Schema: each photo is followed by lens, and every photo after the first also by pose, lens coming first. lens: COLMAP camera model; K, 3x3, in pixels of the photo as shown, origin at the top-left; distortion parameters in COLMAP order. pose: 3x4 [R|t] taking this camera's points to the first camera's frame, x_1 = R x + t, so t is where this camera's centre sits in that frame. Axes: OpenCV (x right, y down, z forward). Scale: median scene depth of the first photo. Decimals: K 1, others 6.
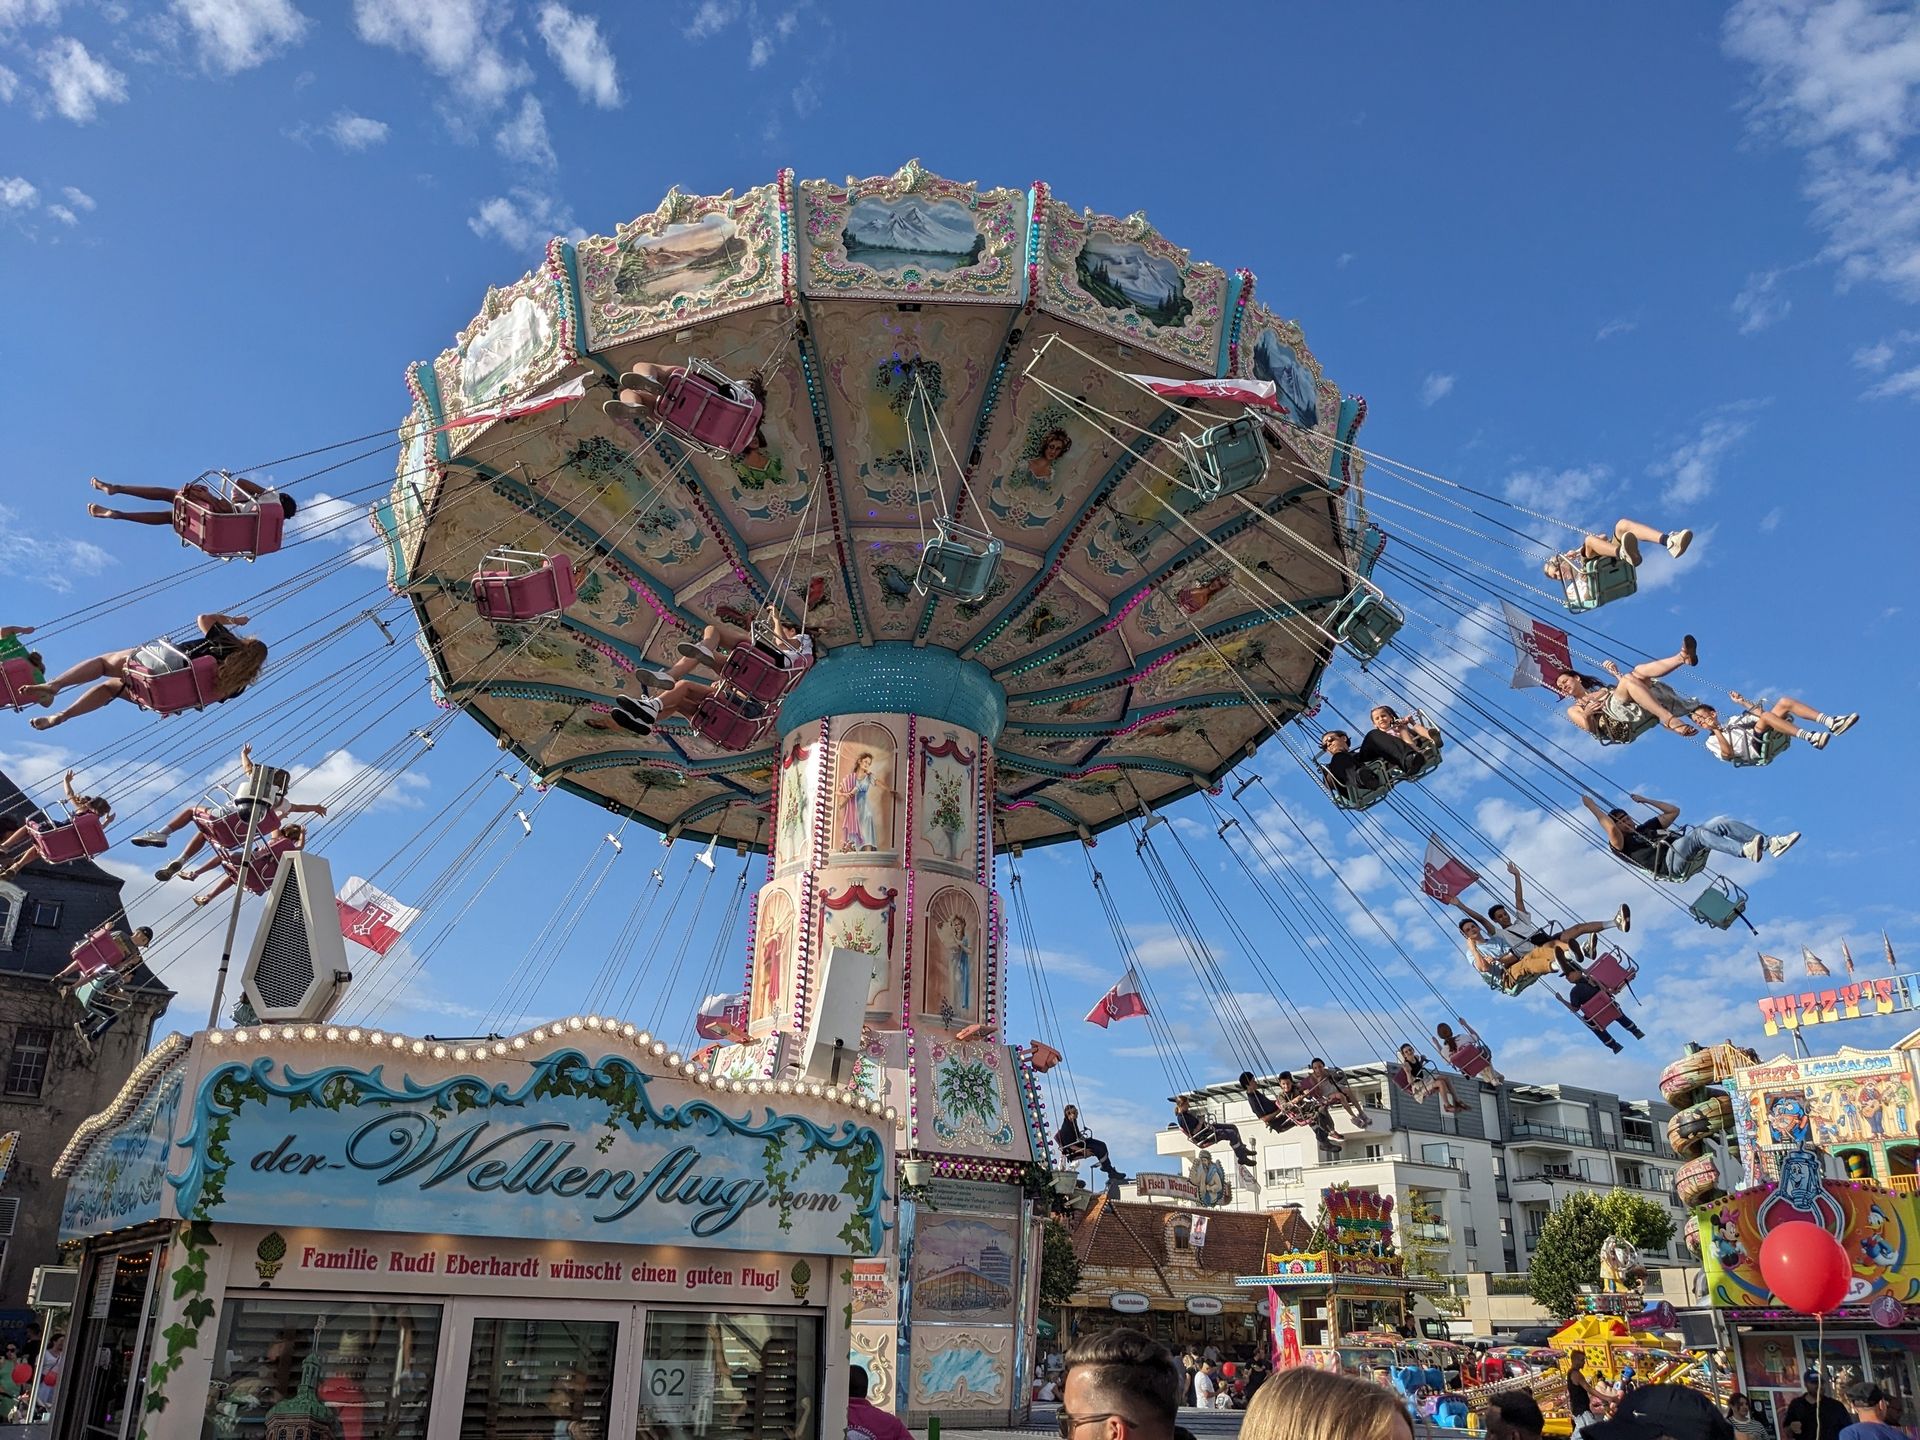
lens RADIAL K [[1526.9, 0, 959.0], [0, 1526.9, 780.5], [0, 0, 1]] dist [0.008532, -0.014184]
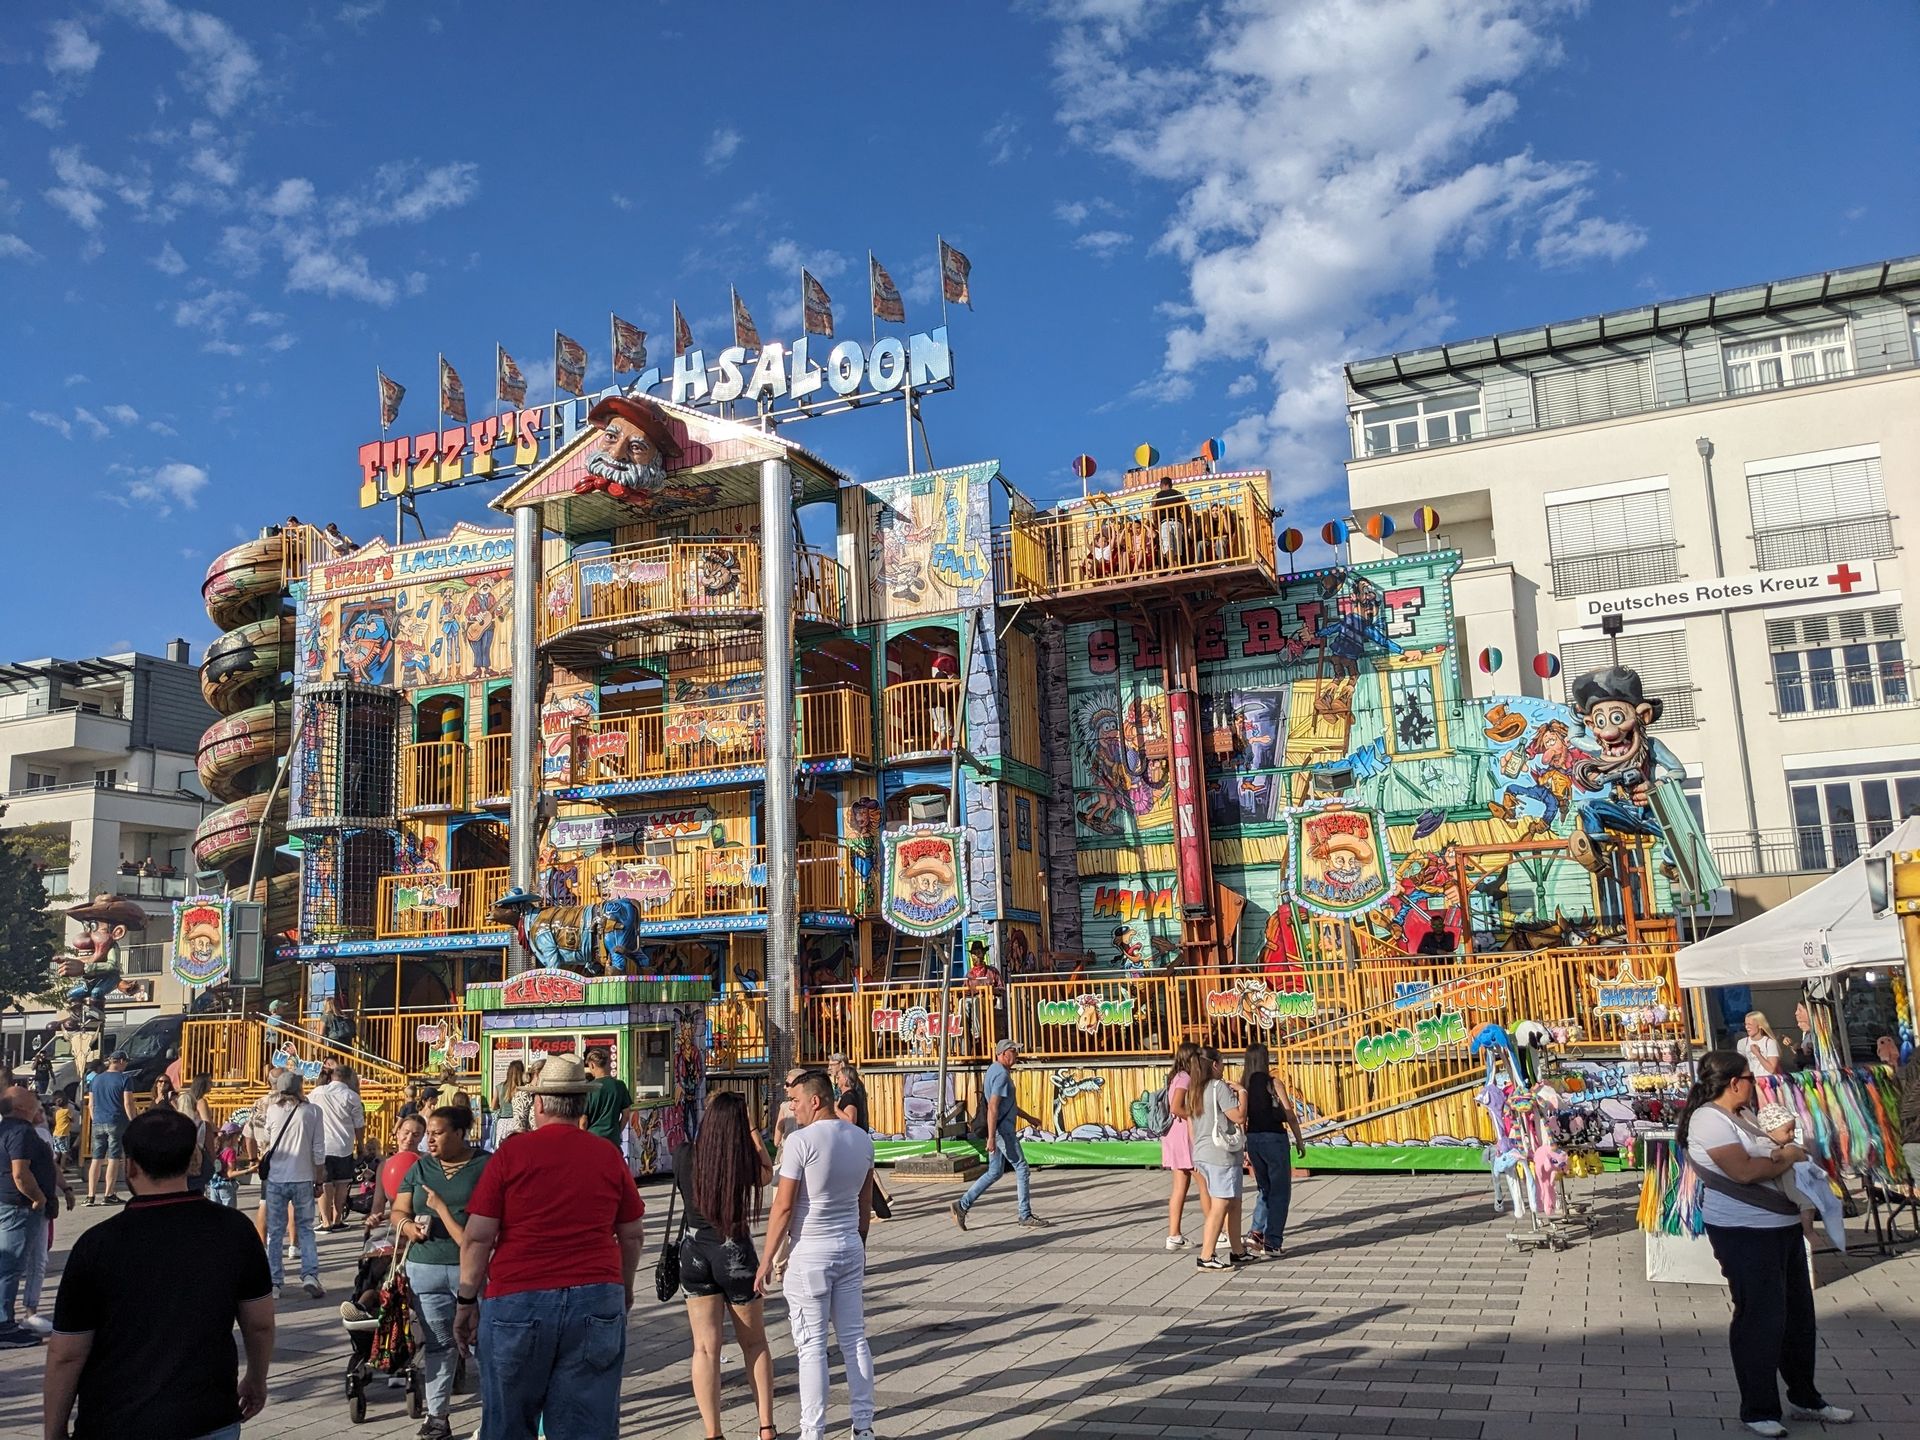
lens RADIAL K [[1526.9, 0, 959.0], [0, 1526.9, 780.5], [0, 0, 1]] dist [0.008532, -0.014184]
pose [[0.857752, 0.039442, 0.512548, 0.449223], [-0.135103, 0.979299, 0.150736, 0.156928], [-0.495992, -0.198541, 0.845324, 0.403304]]
